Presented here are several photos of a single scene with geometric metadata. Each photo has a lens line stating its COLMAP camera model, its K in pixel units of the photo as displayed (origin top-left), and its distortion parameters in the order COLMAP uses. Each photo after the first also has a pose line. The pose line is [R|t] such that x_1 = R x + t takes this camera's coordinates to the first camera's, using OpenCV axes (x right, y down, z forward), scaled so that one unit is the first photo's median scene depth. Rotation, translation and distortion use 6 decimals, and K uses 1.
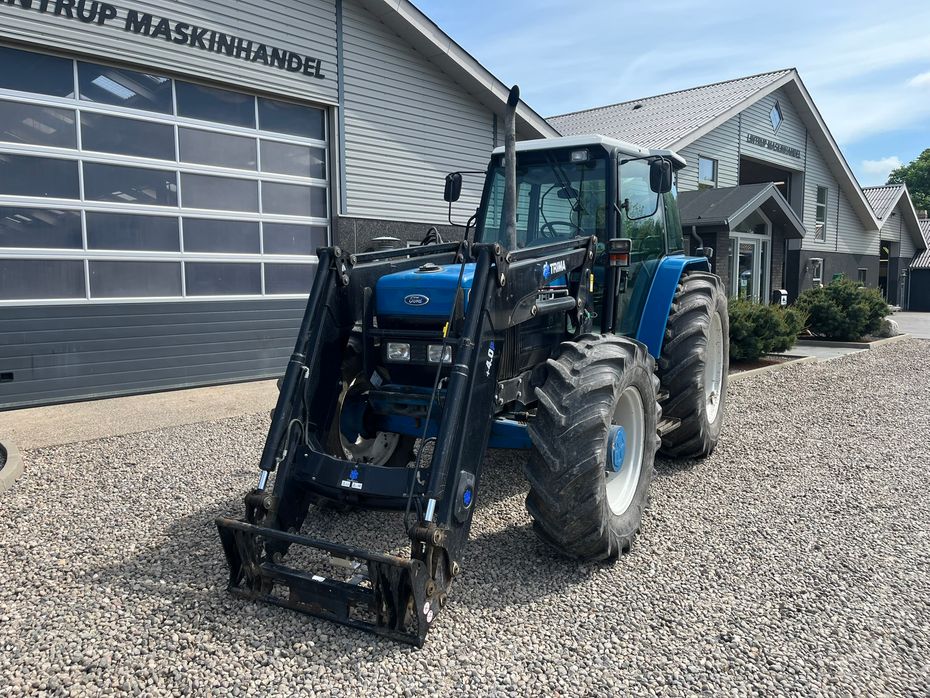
lens RADIAL K [[703.7, 0, 462.6], [0, 703.7, 341.1], [0, 0, 1]] dist [0.086535, -0.119904]
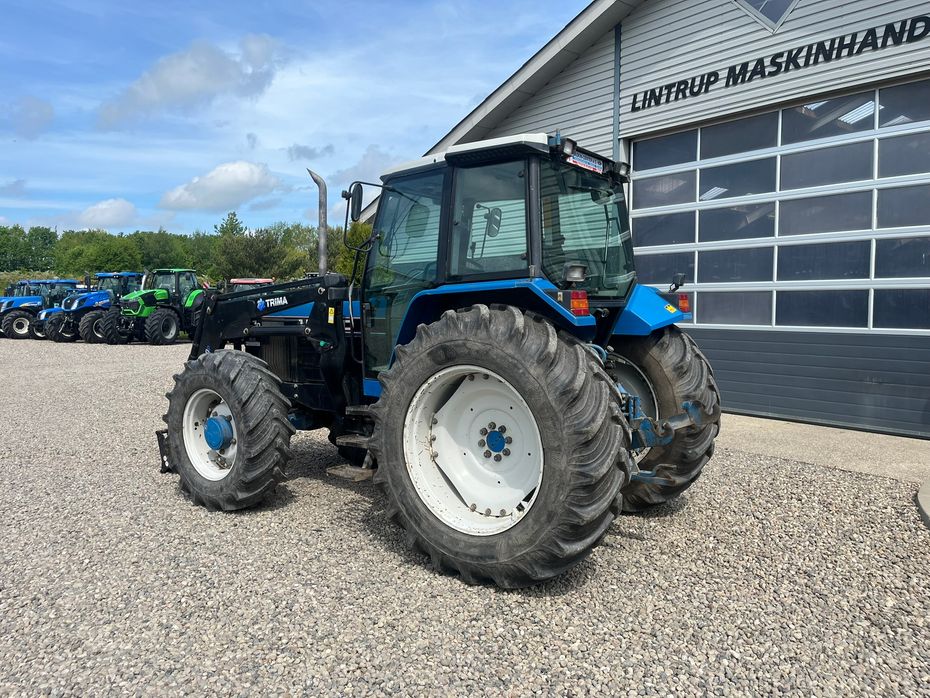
lens RADIAL K [[703.7, 0, 461.5], [0, 703.7, 339.2], [0, 0, 1]] dist [0.086535, -0.119904]
pose [[-0.117398, 0.052756, -0.991683, 0.681594], [-0.089151, 0.993996, 0.063433, -0.072095], [0.989075, 0.095857, -0.111990, 0.720650]]
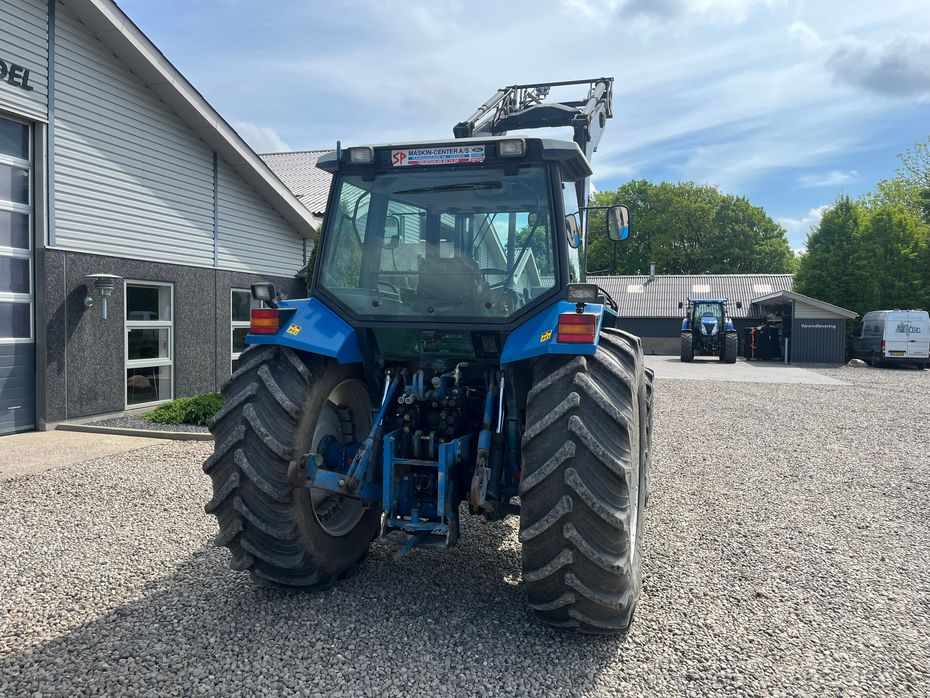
lens RADIAL K [[703.7, 0, 468.5], [0, 703.7, 343.1], [0, 0, 1]] dist [0.086535, -0.119904]
pose [[0.880876, -0.001543, 0.473345, -0.163229], [0.027762, 0.998442, -0.048410, -0.006120], [-0.472533, 0.055784, 0.879546, 0.001354]]
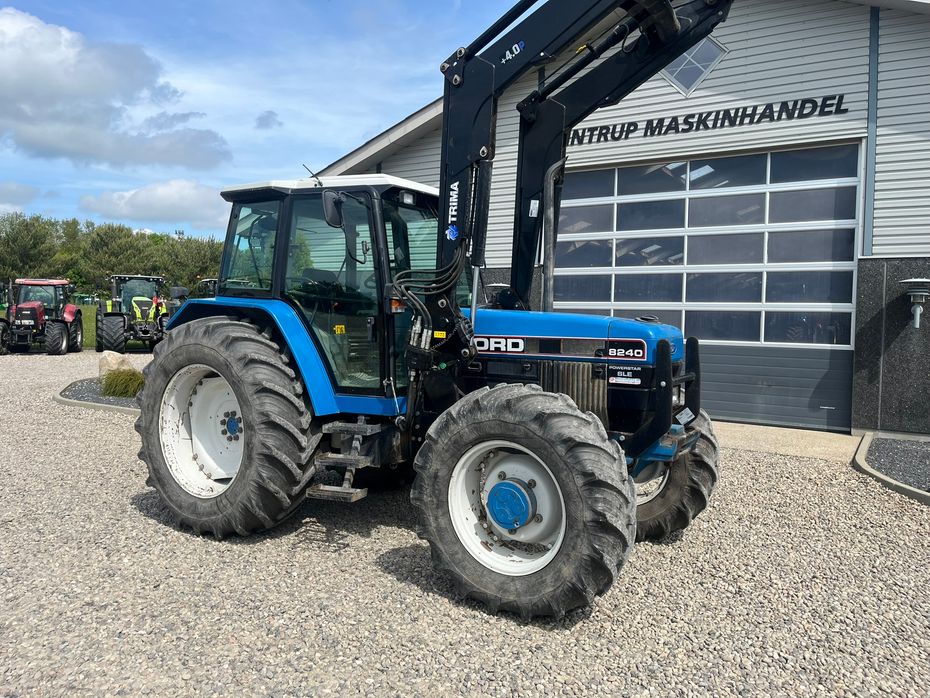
lens RADIAL K [[703.7, 0, 469.4], [0, 703.7, 339.6], [0, 0, 1]] dist [0.086535, -0.119904]
pose [[0.215720, 0.040547, -0.975613, 0.727478], [-0.107800, 0.994019, 0.017476, -0.047137], [0.970487, 0.101401, 0.218801, 0.417076]]
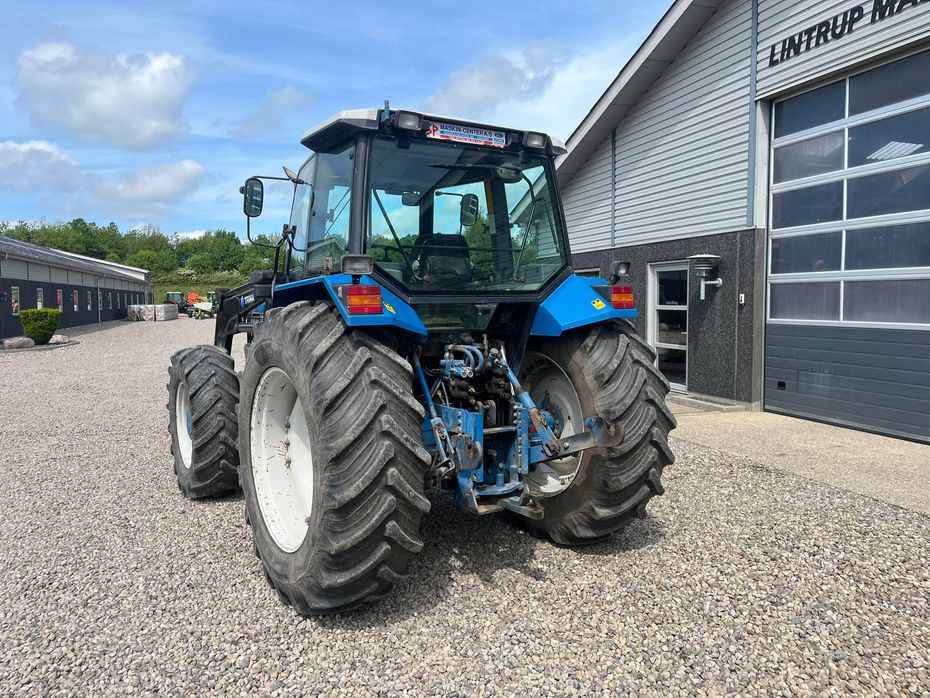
lens RADIAL K [[703.7, 0, 455.1], [0, 703.7, 337.9], [0, 0, 1]] dist [0.086535, -0.119904]
pose [[-0.474735, 0.054692, -0.878428, 0.554012], [-0.069707, 0.992596, 0.099473, -0.093216], [0.877364, 0.108456, -0.467408, 0.959110]]
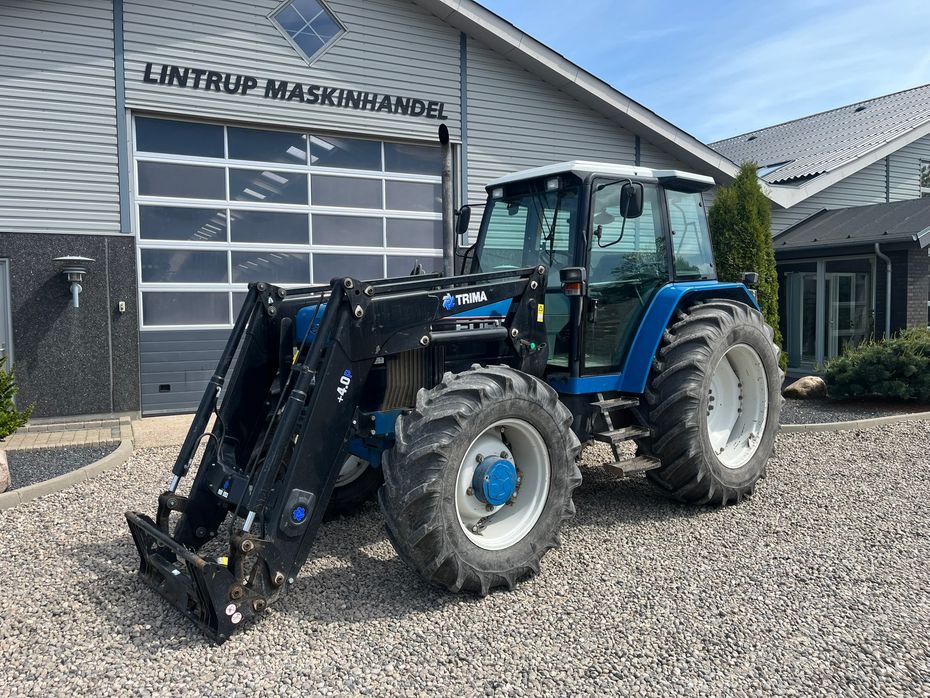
lens RADIAL K [[703.7, 0, 455.8], [0, 703.7, 339.5], [0, 0, 1]] dist [0.086535, -0.119904]
pose [[0.939202, 0.012973, -0.343119, 0.221784], [-0.025537, 0.999158, -0.032126, -0.005881], [0.342413, 0.038935, 0.938742, 0.021145]]
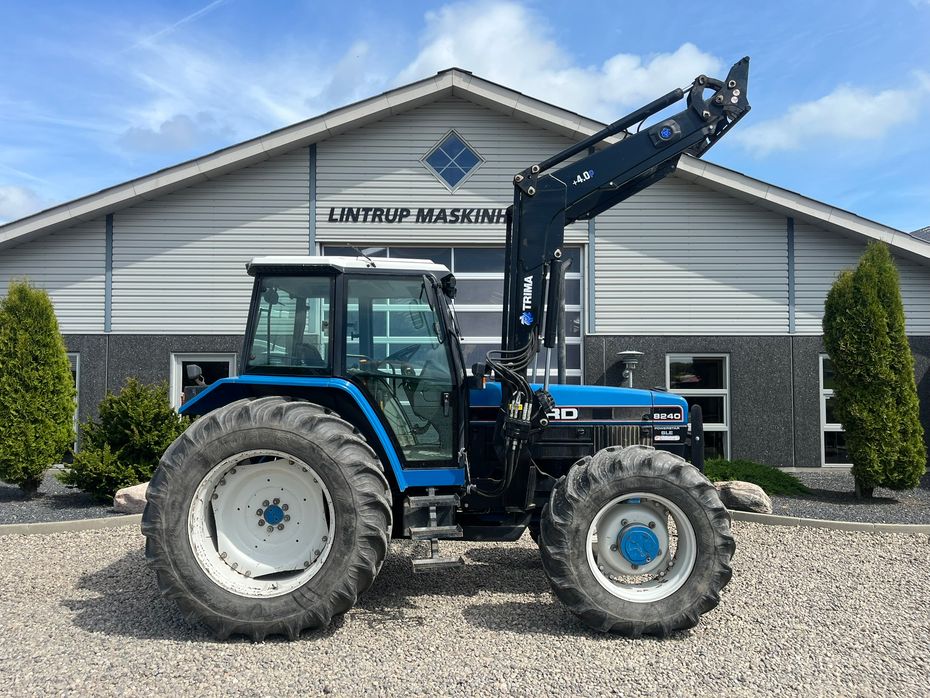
lens RADIAL K [[703.7, 0, 460.9], [0, 703.7, 352.6], [0, 0, 1]] dist [0.086535, -0.119904]
pose [[0.706967, -0.023987, -0.706839, 0.602050], [-0.066543, 0.992735, -0.100244, -0.023016], [0.704109, 0.117905, 0.700235, 0.064114]]
